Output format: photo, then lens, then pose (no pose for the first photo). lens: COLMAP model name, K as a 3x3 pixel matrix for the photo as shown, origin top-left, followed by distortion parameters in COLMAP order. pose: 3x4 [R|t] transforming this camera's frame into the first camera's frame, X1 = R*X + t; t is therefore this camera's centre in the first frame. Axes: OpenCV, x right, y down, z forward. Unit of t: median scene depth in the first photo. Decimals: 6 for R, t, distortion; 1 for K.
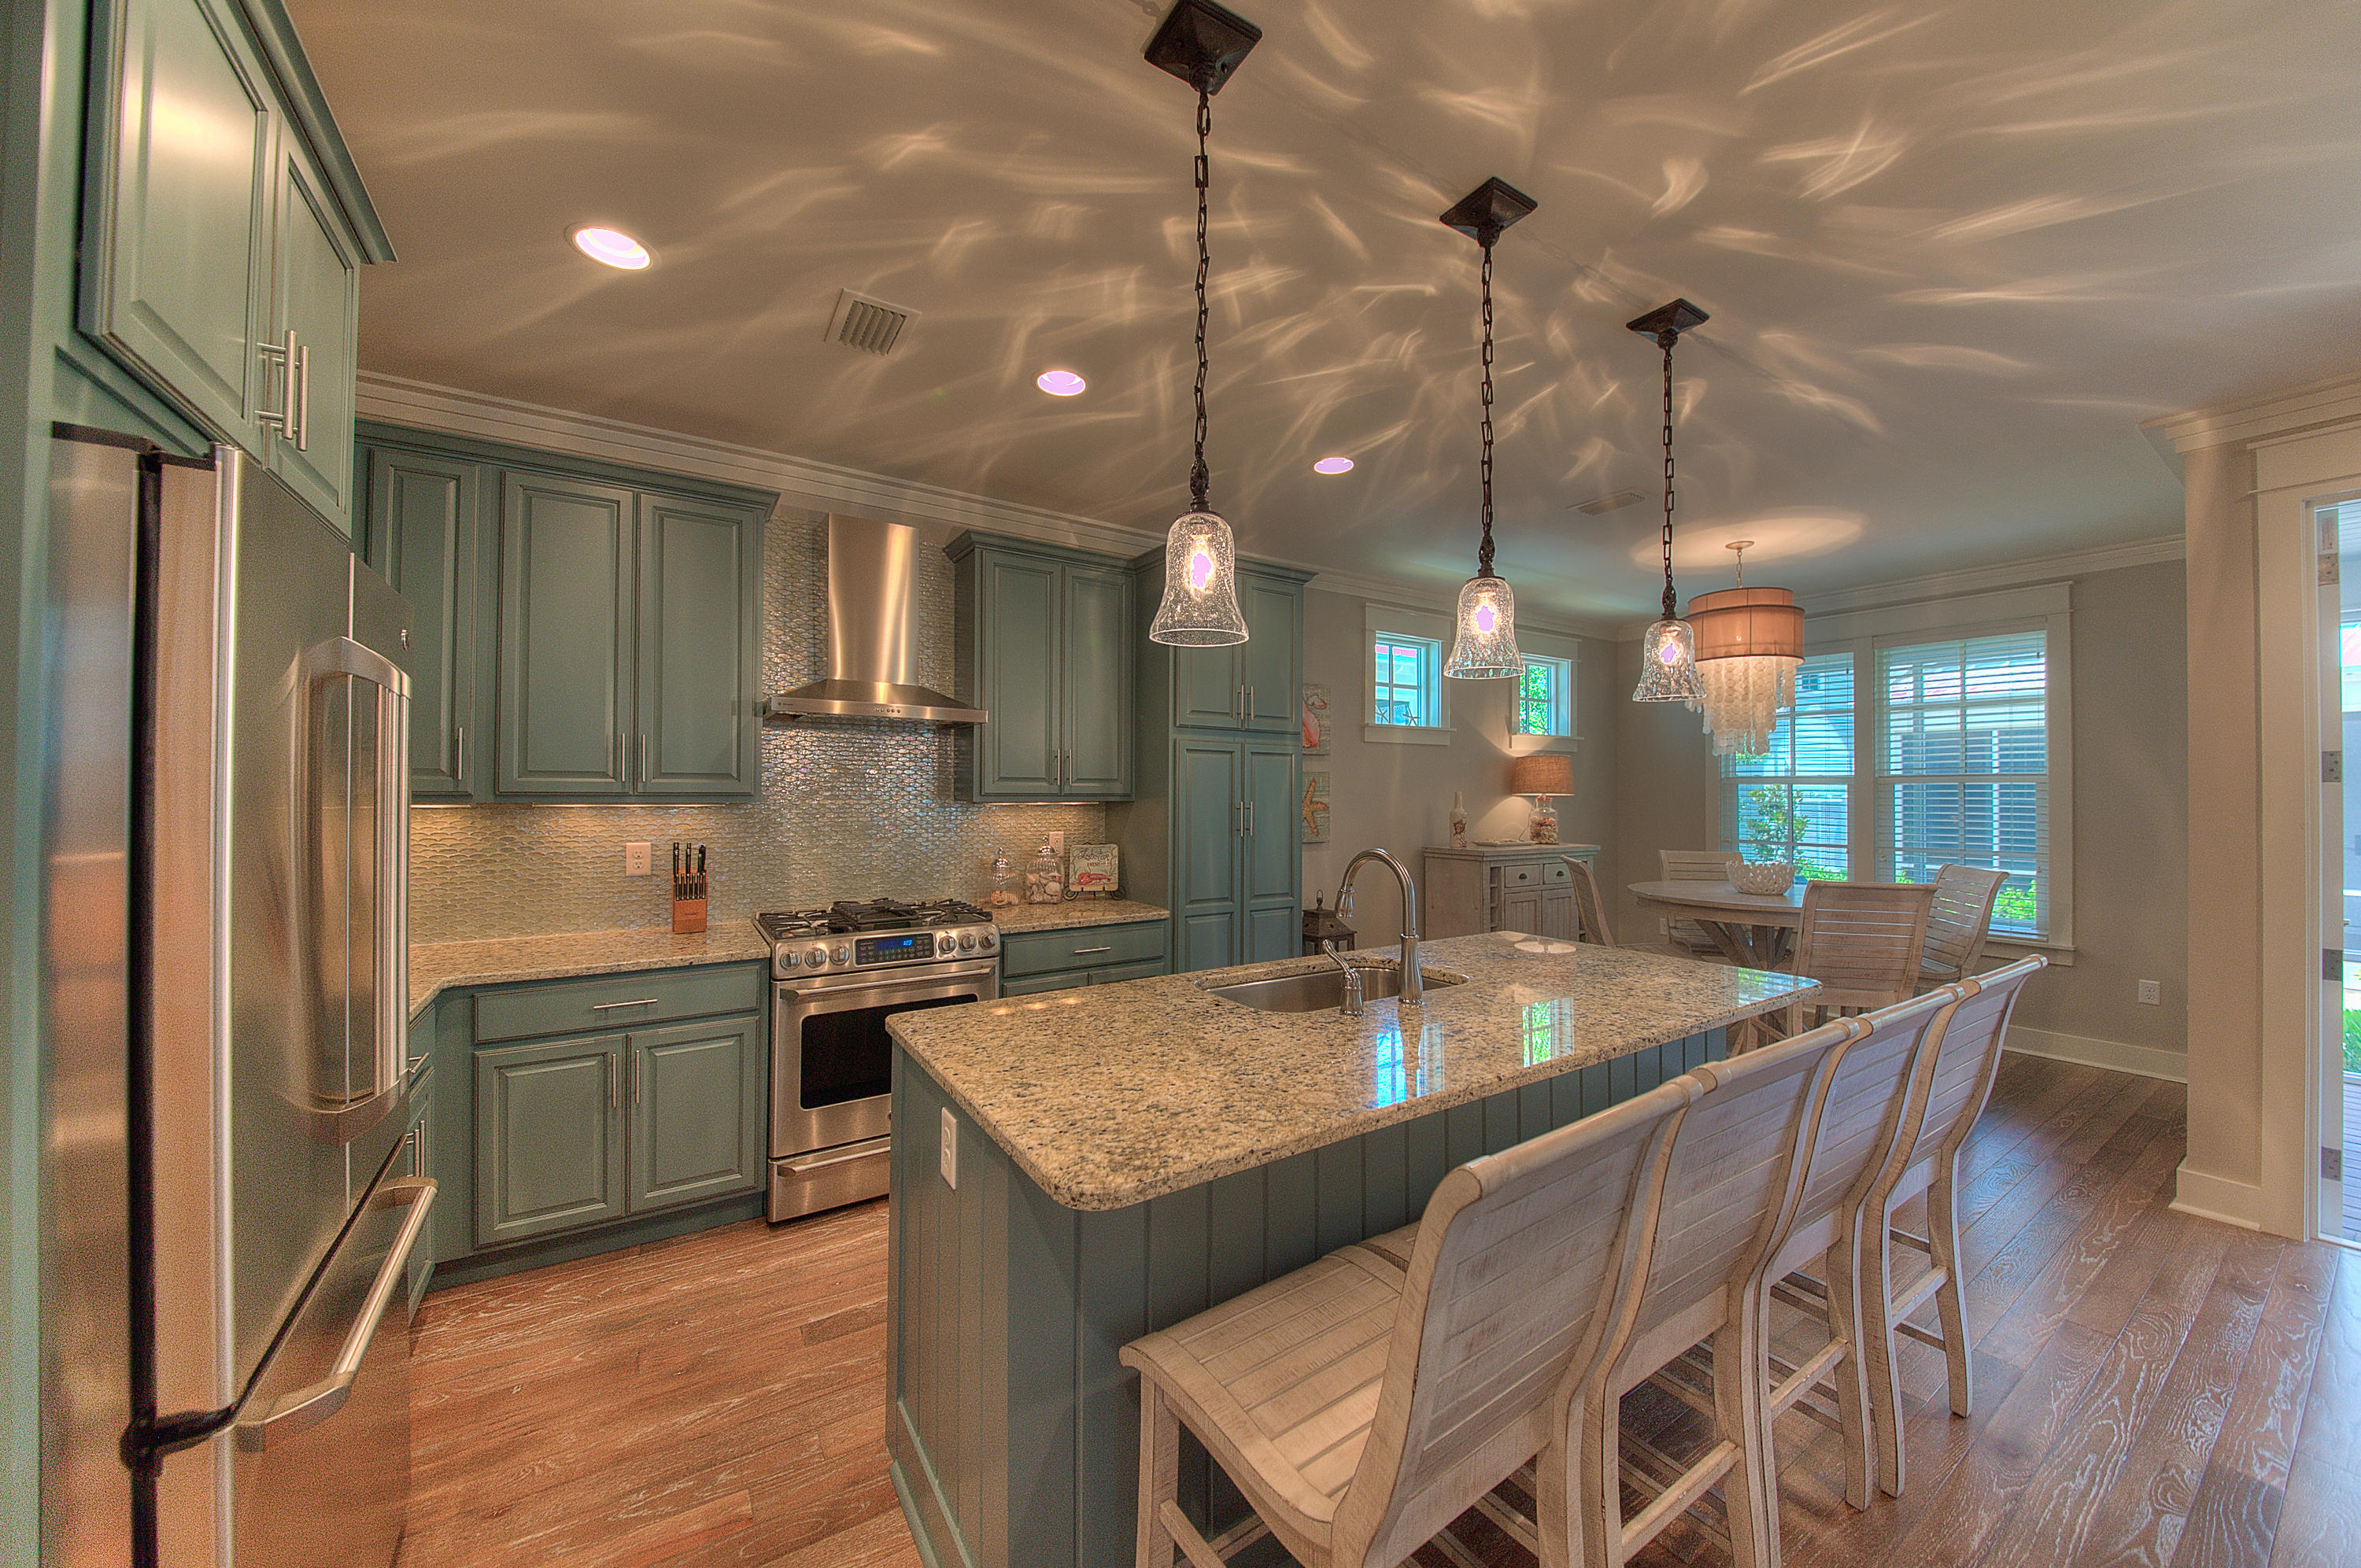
lens RADIAL K [[822.1, 0, 1180.5], [0, 822.1, 784.0], [0, 0, 1]] dist [0.000427, -0.000196]
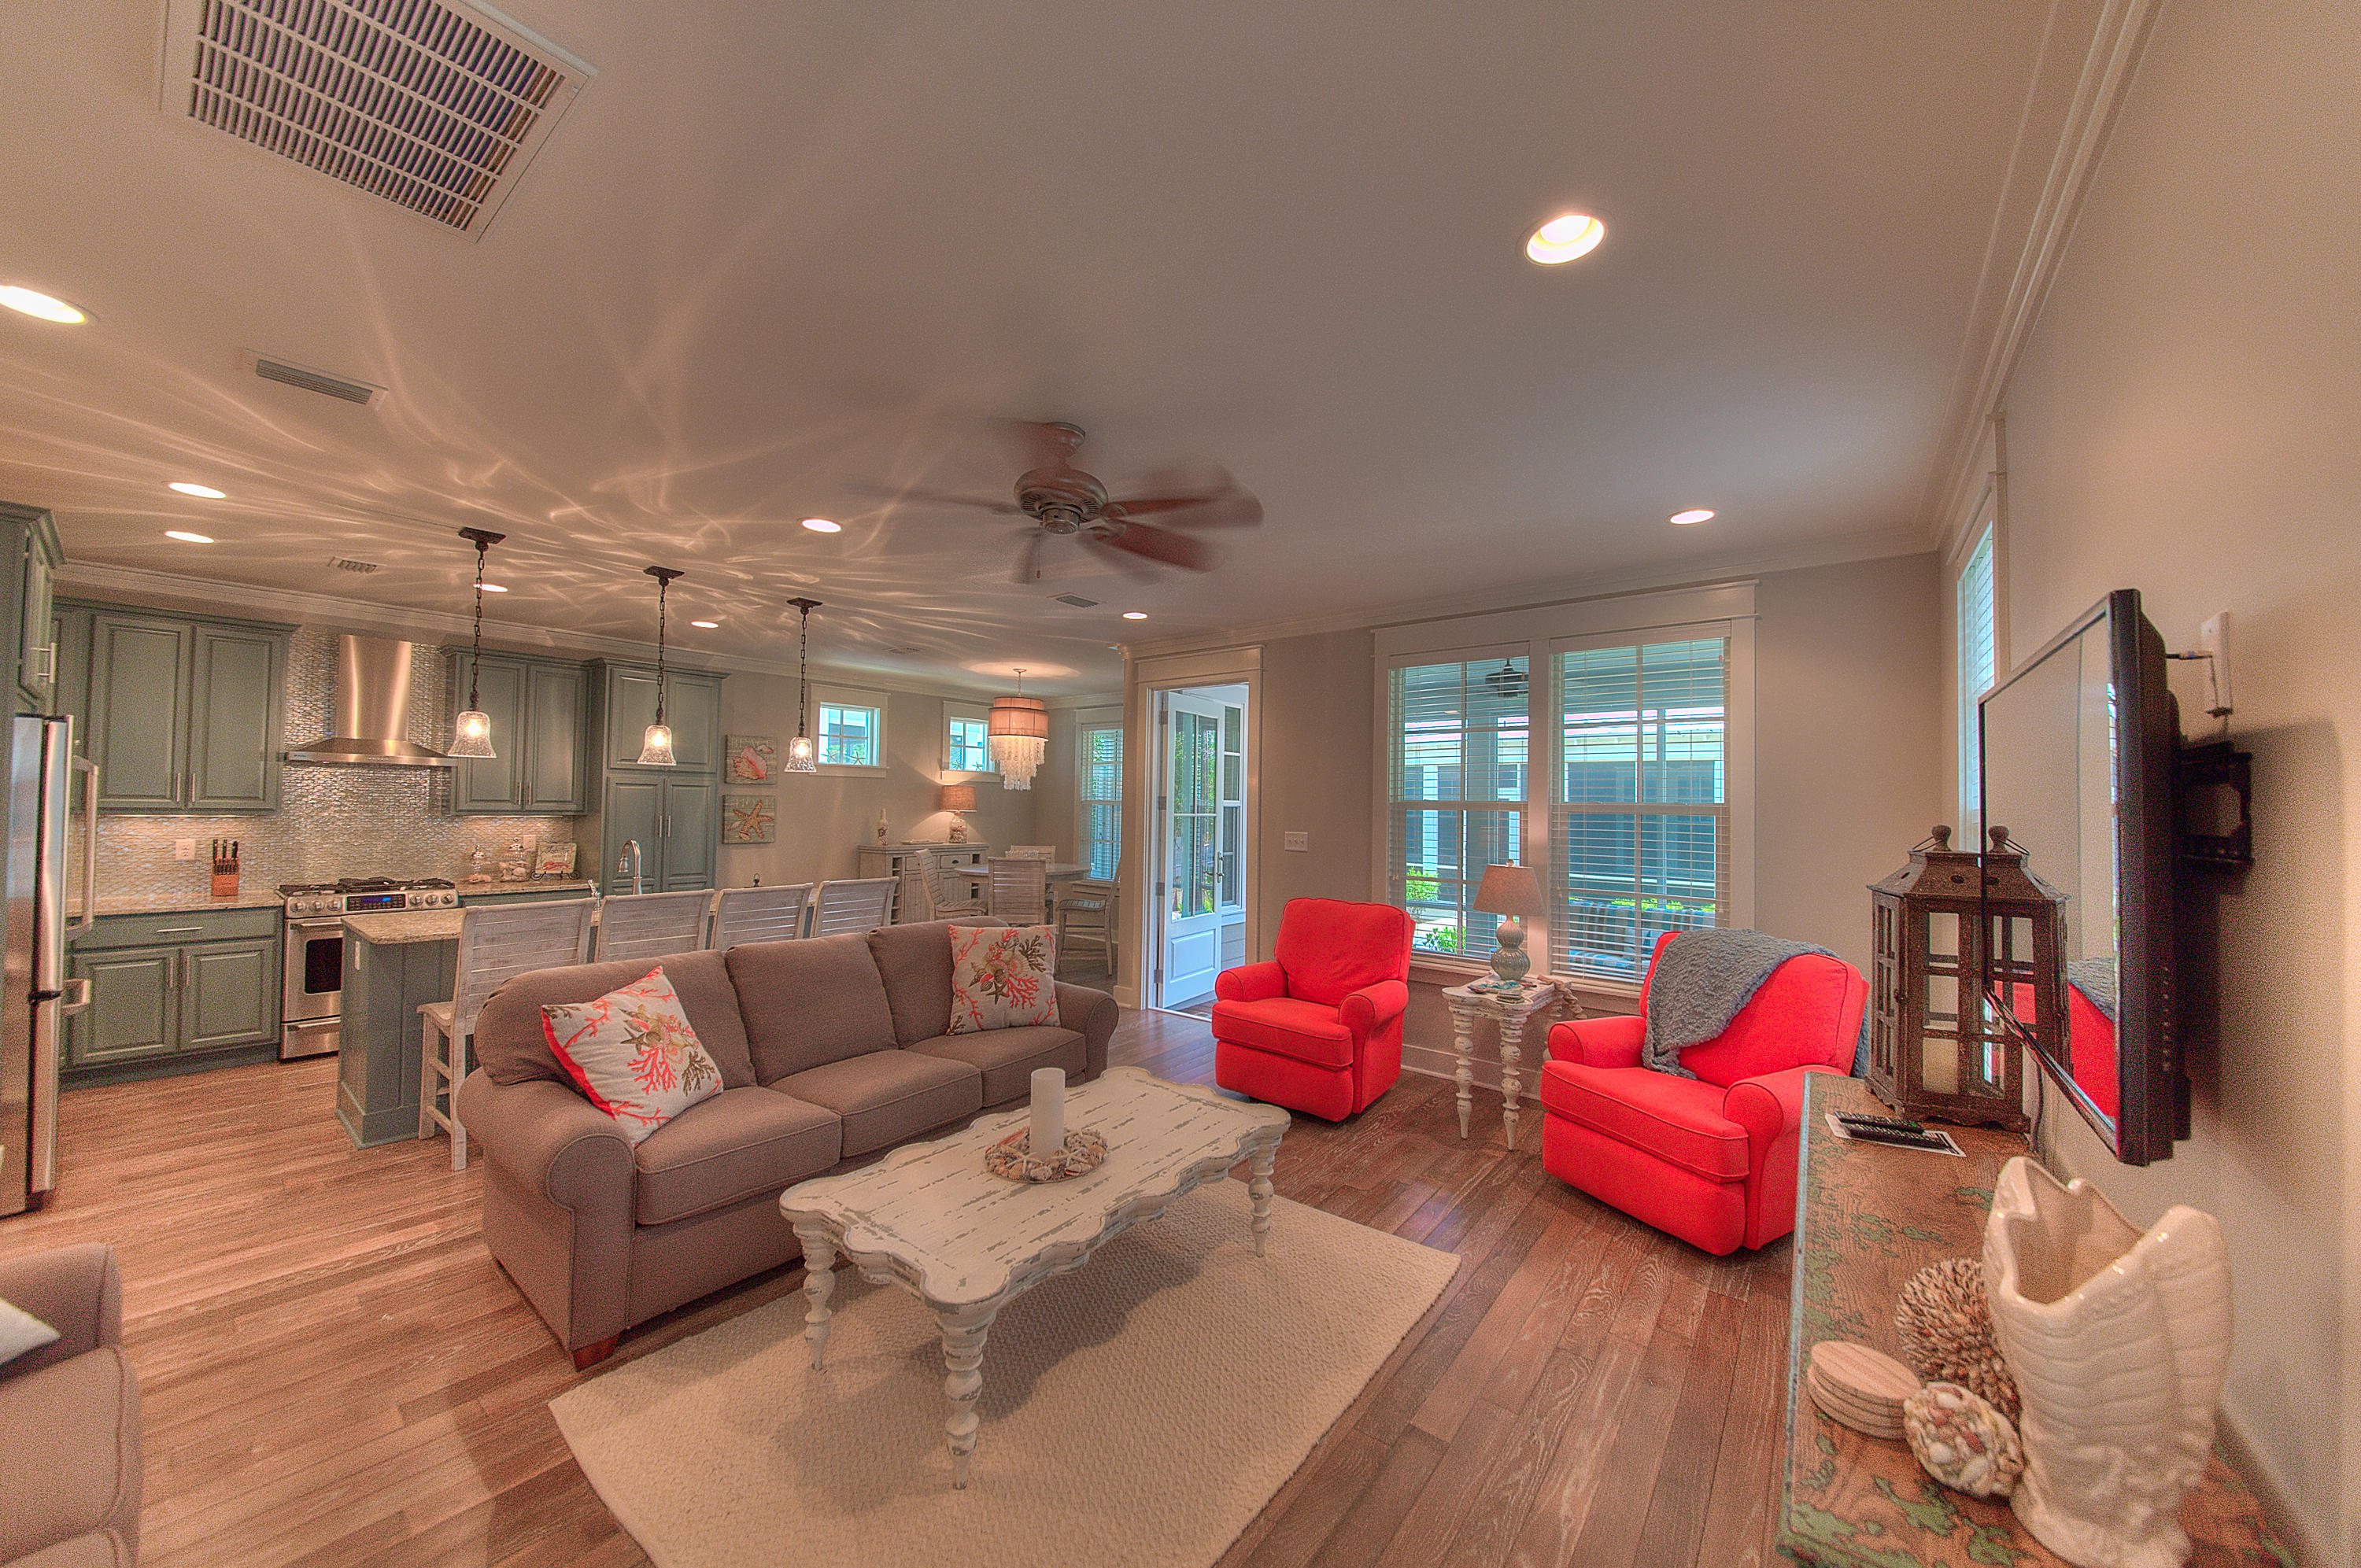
lens RADIAL K [[840.3, 0, 1206.8], [0, 840.3, 788.5], [0, 0, 1]] dist [-0.047051, 0.006713]
pose [[0.937572, 0.018033, 0.347323, 0.698538], [-0.015841, 0.999833, -0.009150, -0.047002], [-0.347430, 0.003077, 0.937701, -1.184993]]
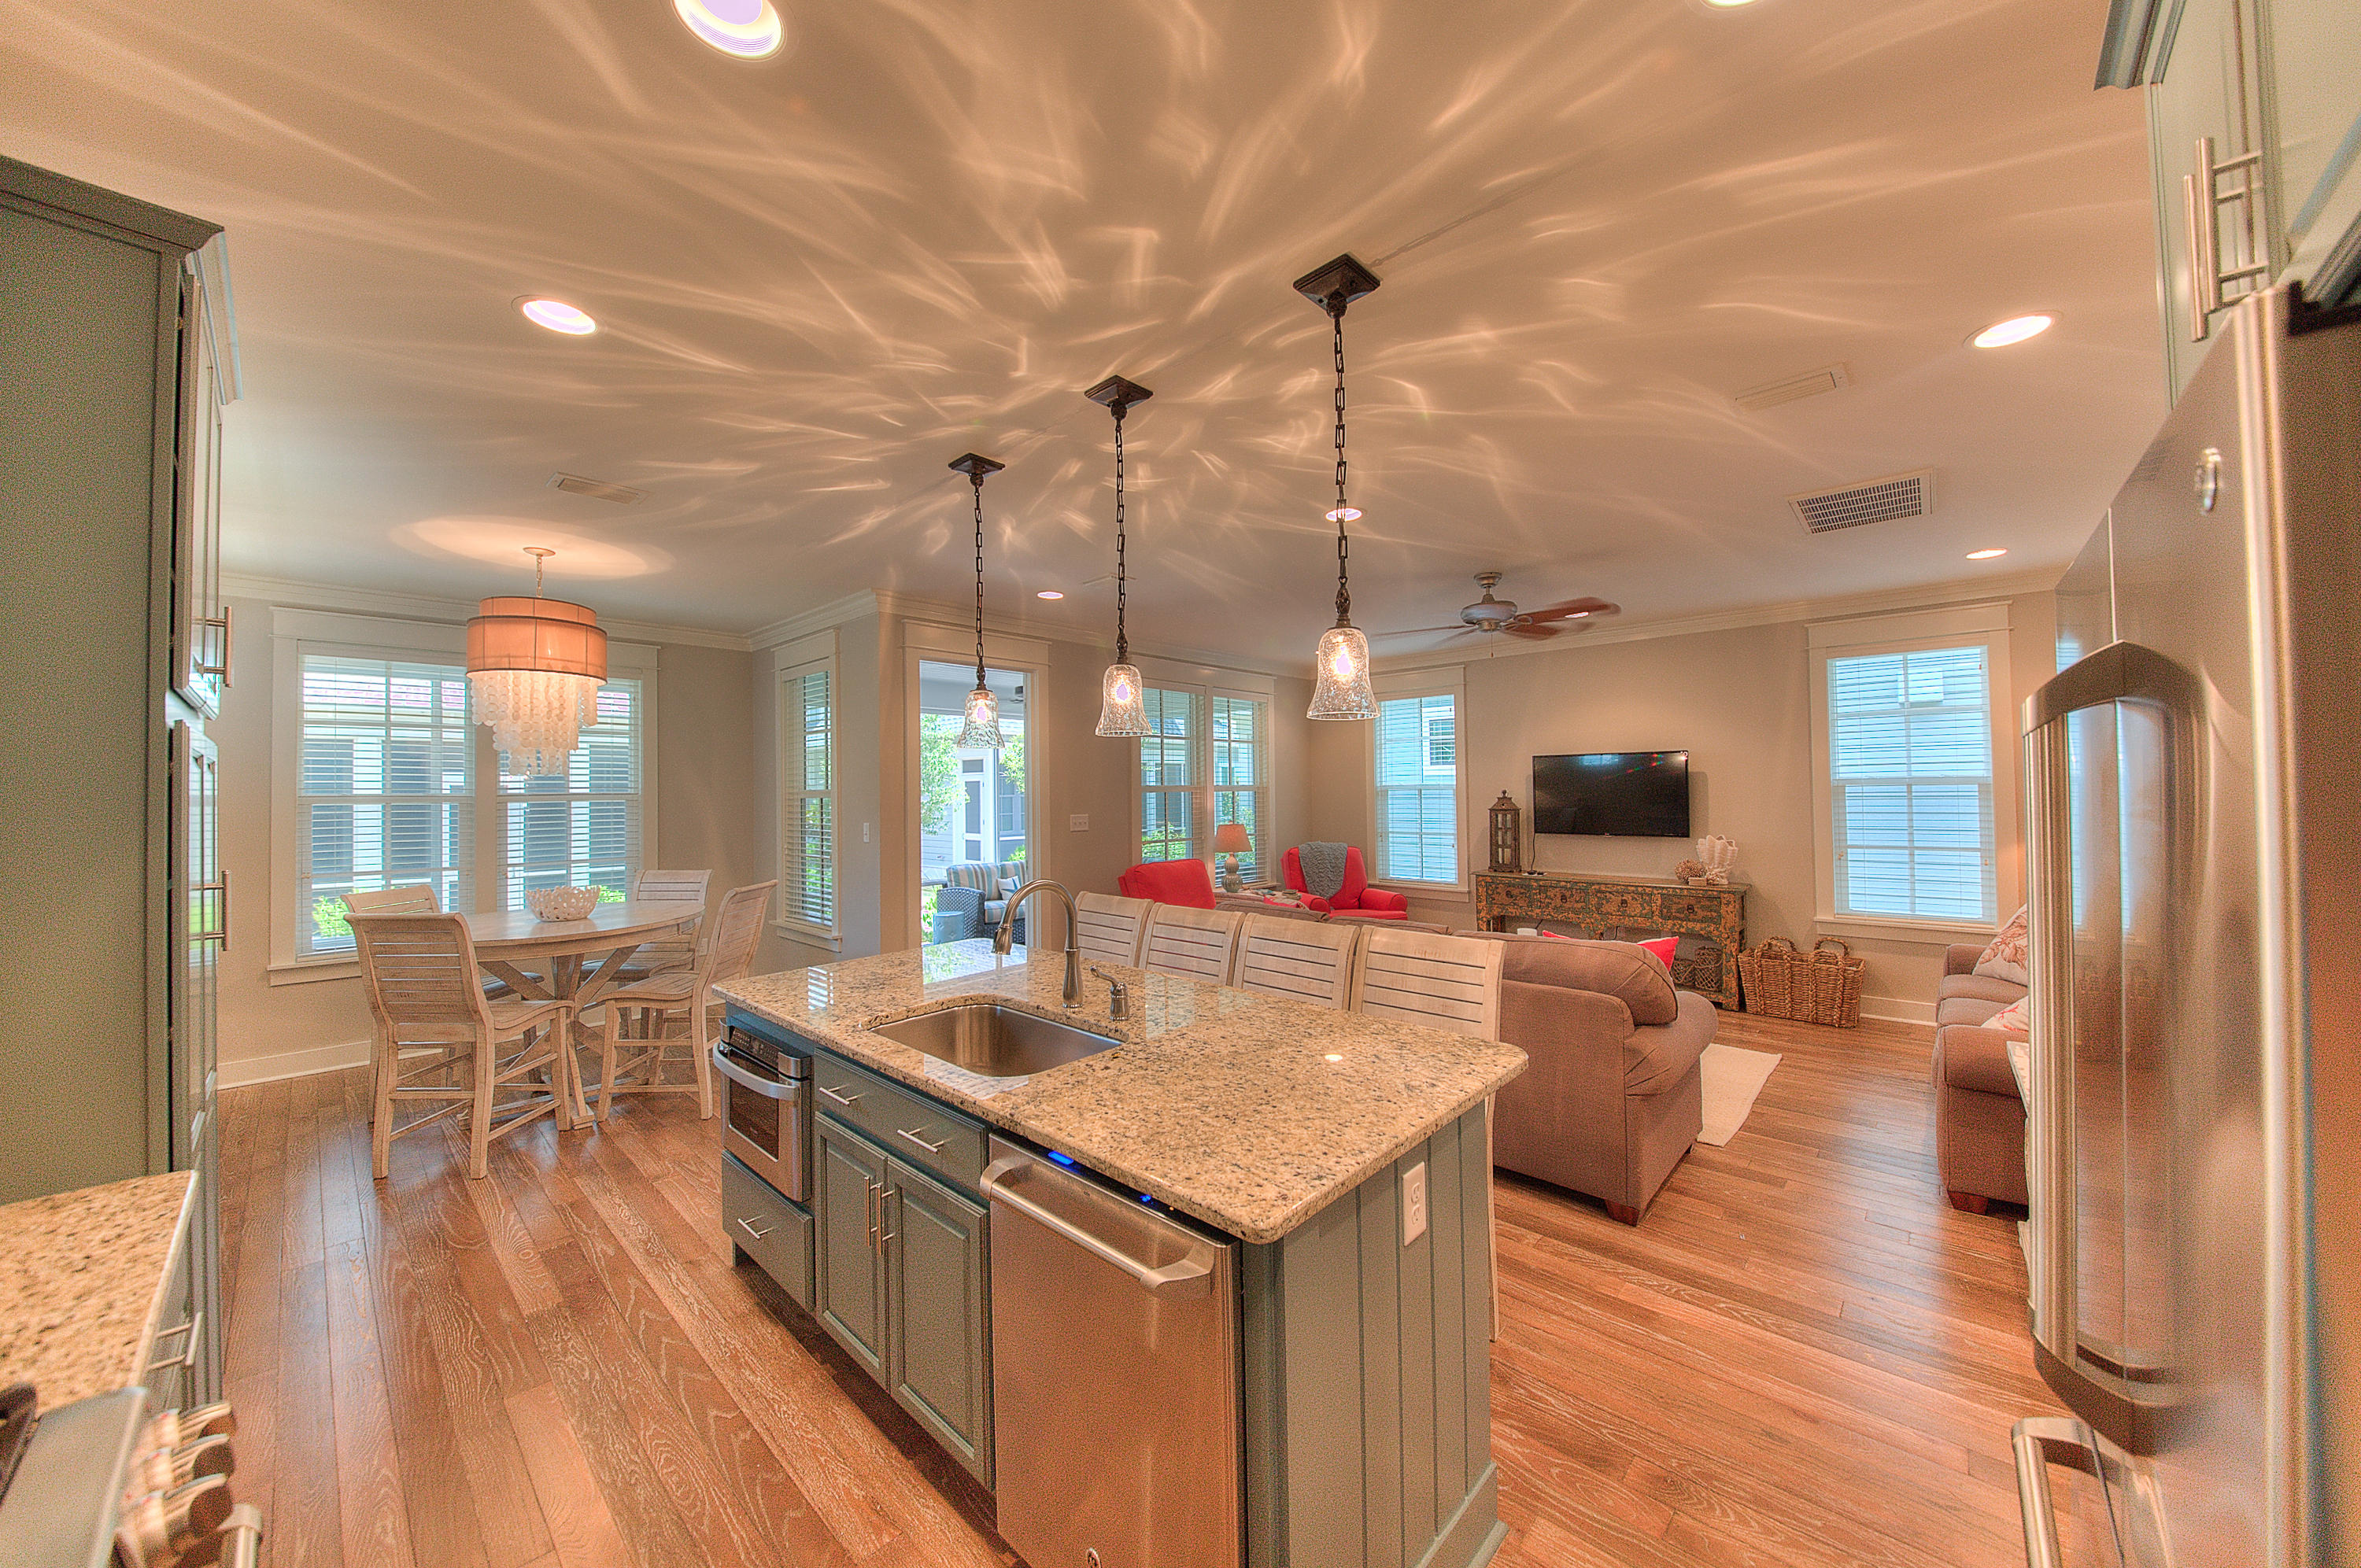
lens RADIAL K [[822.7, 0, 1180.5], [0, 822.7, 784.0], [0, 0, 1]] dist [0.017801, -0.000162]
pose [[-0.239775, 0.006822, 0.970804, -0.655865], [0.002503, 0.999976, -0.006409, -0.031158], [-0.970825, 0.000893, -0.239787, 0.836642]]
